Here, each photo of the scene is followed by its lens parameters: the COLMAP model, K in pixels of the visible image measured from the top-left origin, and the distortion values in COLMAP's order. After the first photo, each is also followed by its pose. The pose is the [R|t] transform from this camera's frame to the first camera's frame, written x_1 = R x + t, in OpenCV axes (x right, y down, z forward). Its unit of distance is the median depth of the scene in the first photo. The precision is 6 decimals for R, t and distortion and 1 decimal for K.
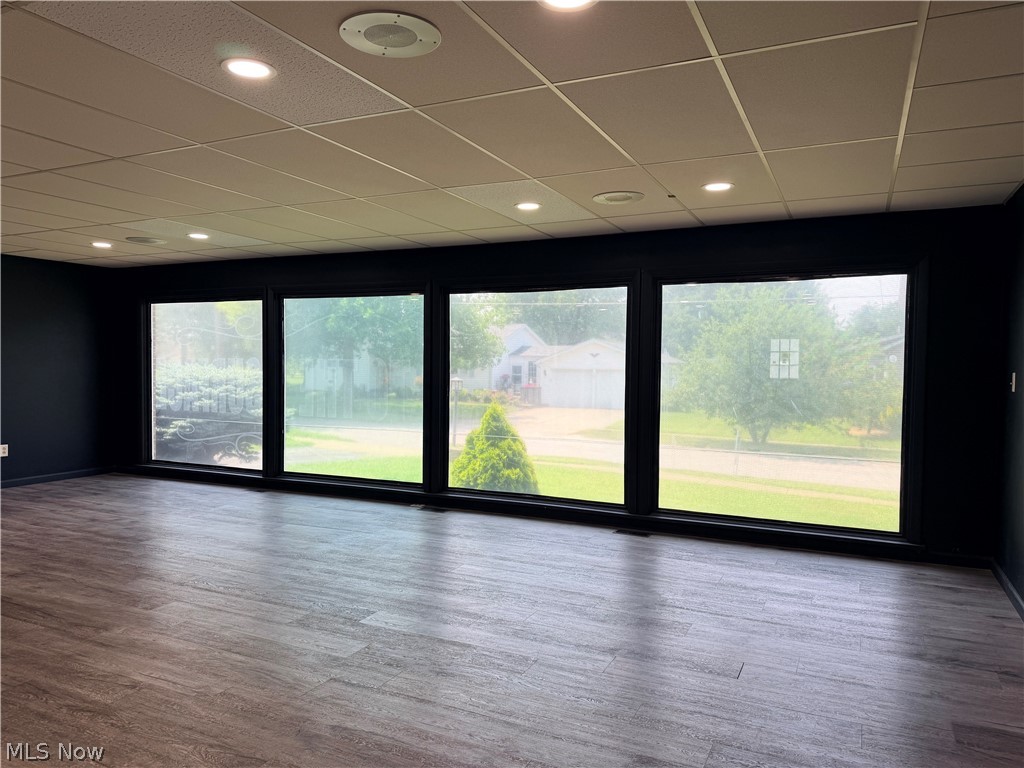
lens RADIAL K [[725.0, 0, 515.8], [0, 725.0, 387.1], [0, 0, 1]] dist [0.037312, -0.033678]
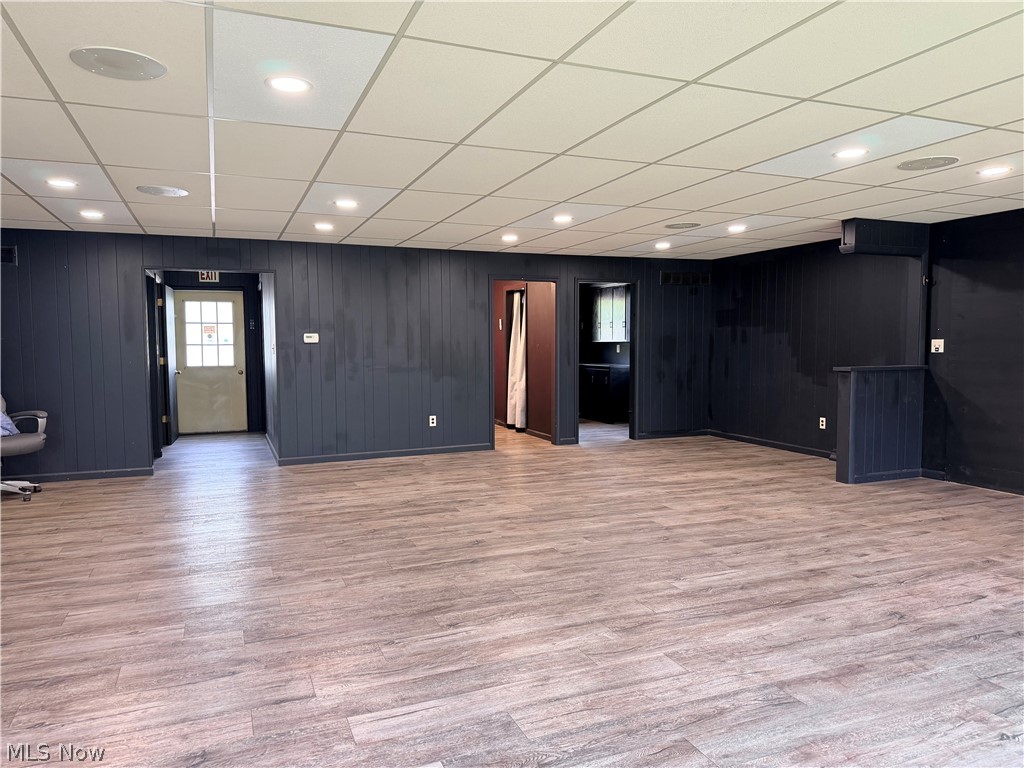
lens RADIAL K [[725.0, 0, 515.8], [0, 725.0, 387.1], [0, 0, 1]] dist [0.037312, -0.033678]
pose [[-0.672264, 0.044188, -0.738991, 0.098278], [-0.027069, 0.996082, 0.084185, -0.025038], [0.739816, 0.076598, -0.668435, 0.765408]]
